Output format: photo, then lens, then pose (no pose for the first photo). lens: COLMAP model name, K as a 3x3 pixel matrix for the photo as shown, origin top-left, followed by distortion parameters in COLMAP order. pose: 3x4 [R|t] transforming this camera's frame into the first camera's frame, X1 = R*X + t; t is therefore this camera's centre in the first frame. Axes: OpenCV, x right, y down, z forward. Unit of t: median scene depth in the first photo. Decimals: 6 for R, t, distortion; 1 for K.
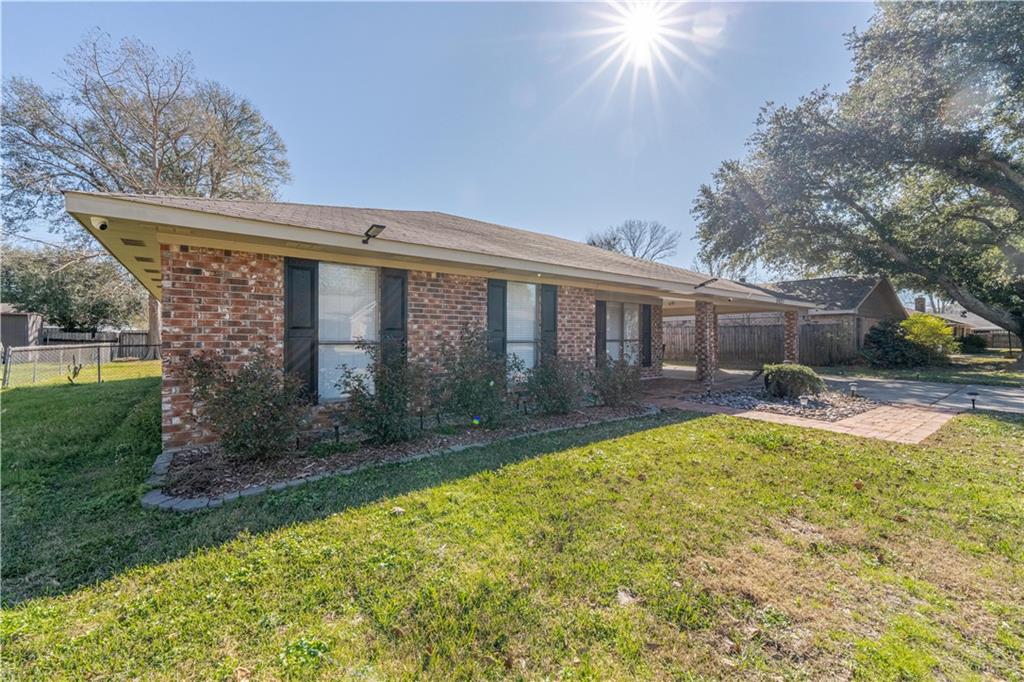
lens RADIAL K [[409.8, 0, 513.3], [0, 409.8, 339.3], [0, 0, 1]] dist [0.013460, 0.000158]
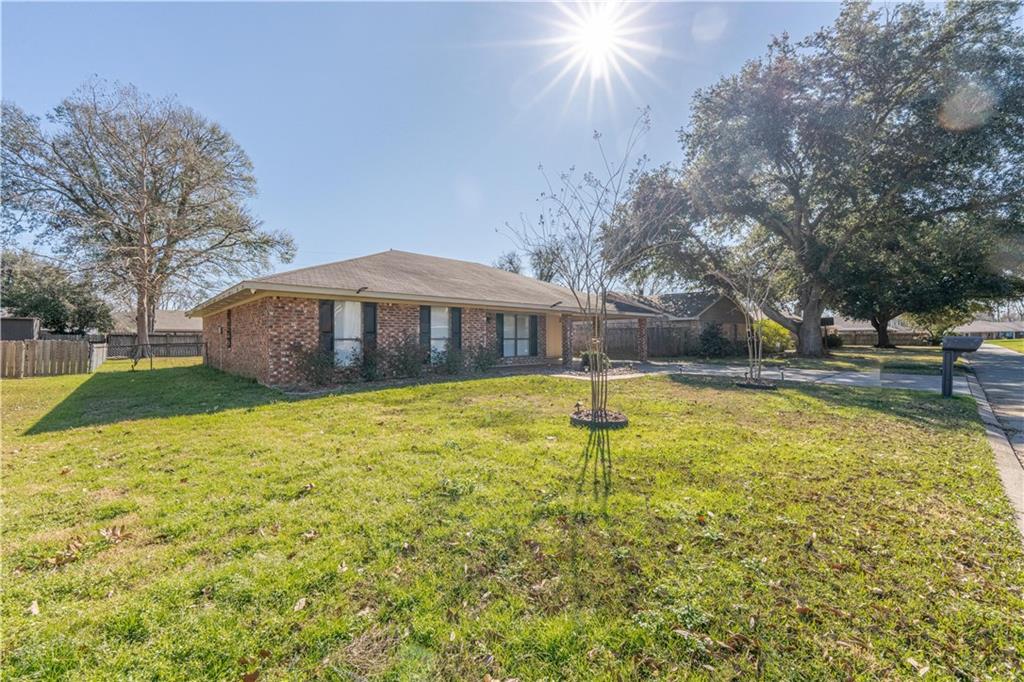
lens RADIAL K [[409.8, 0, 513.4], [0, 409.8, 339.8], [0, 0, 1]] dist [0.013460, 0.000158]
pose [[0.995611, -0.003742, 0.093511, 0.075467], [0.003888, 0.999991, -0.001389, 0.005660], [-0.093505, 0.001746, 0.995617, -0.367818]]
